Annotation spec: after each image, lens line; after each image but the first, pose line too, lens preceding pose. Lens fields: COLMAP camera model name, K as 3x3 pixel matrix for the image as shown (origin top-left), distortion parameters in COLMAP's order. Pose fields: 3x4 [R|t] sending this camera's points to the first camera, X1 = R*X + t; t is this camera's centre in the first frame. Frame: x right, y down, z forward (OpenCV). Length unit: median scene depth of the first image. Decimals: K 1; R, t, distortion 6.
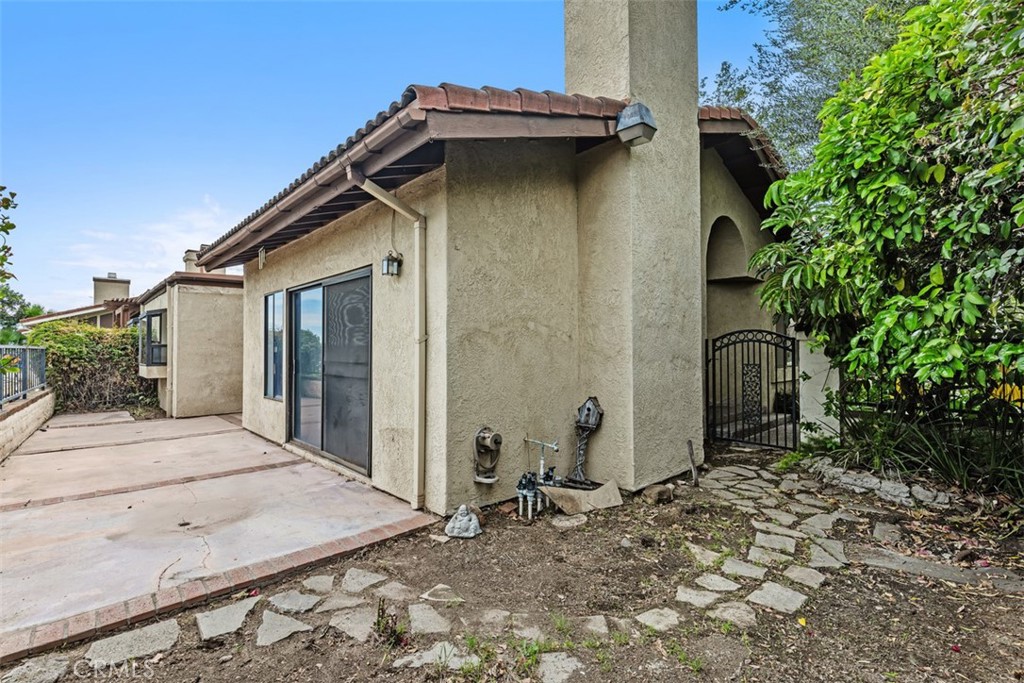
lens RADIAL K [[455.7, 0, 512.0], [0, 455.7, 341.5], [0, 0, 1]] dist [0.000073, 0.000665]
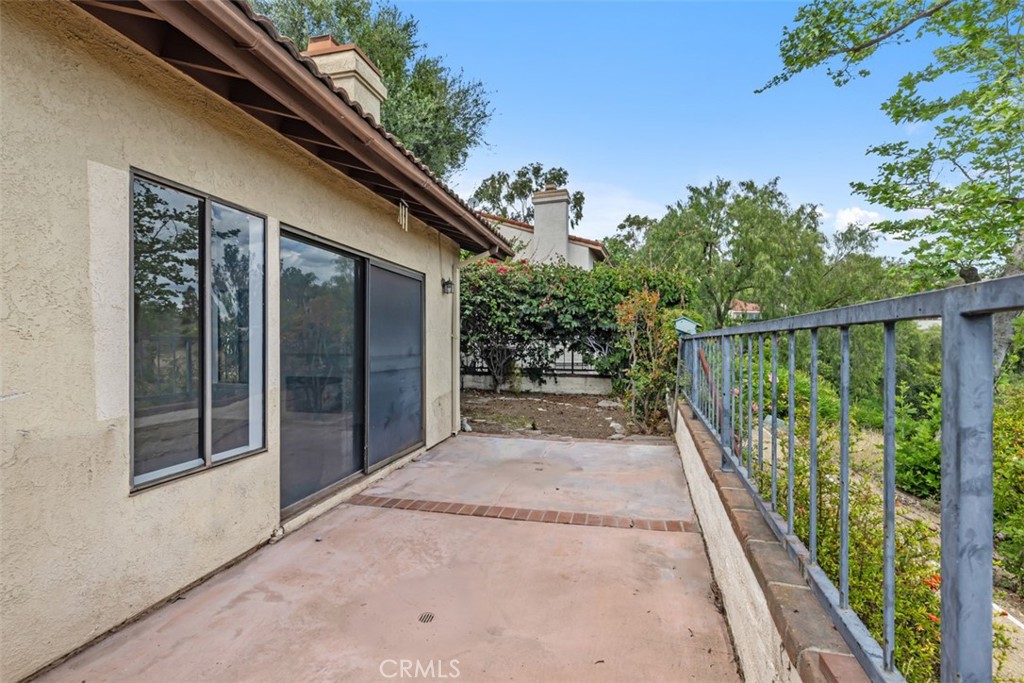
lens RADIAL K [[455.7, 0, 512.0], [0, 455.7, 341.5], [0, 0, 1]] dist [0.000073, 0.000665]
pose [[-0.550335, 0.004459, 0.834932, -1.482907], [-0.010381, 0.999872, -0.012182, 0.028772], [-0.834880, -0.015372, -0.550218, 1.491559]]
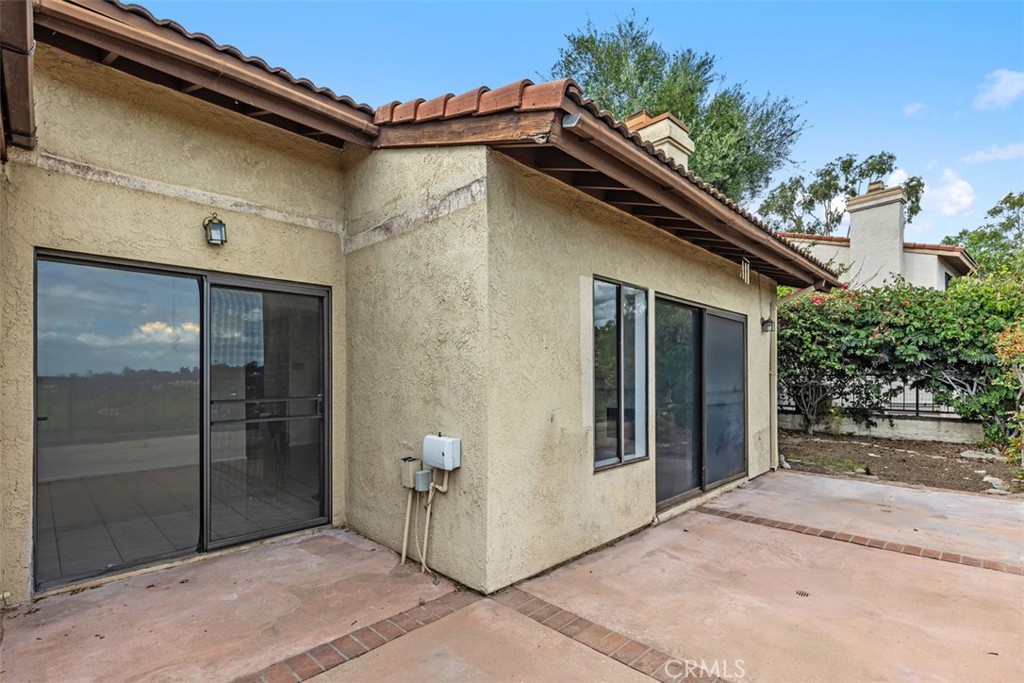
lens RADIAL K [[473.3, 0, 509.4], [0, 473.3, 378.2], [0, 0, 1]] dist [0.001548, -0.000028]
pose [[-0.022729, 0.003169, 0.999737, -1.683061], [-0.011285, 0.999930, -0.003426, 0.027963], [-0.999678, -0.011359, -0.022691, 1.733174]]
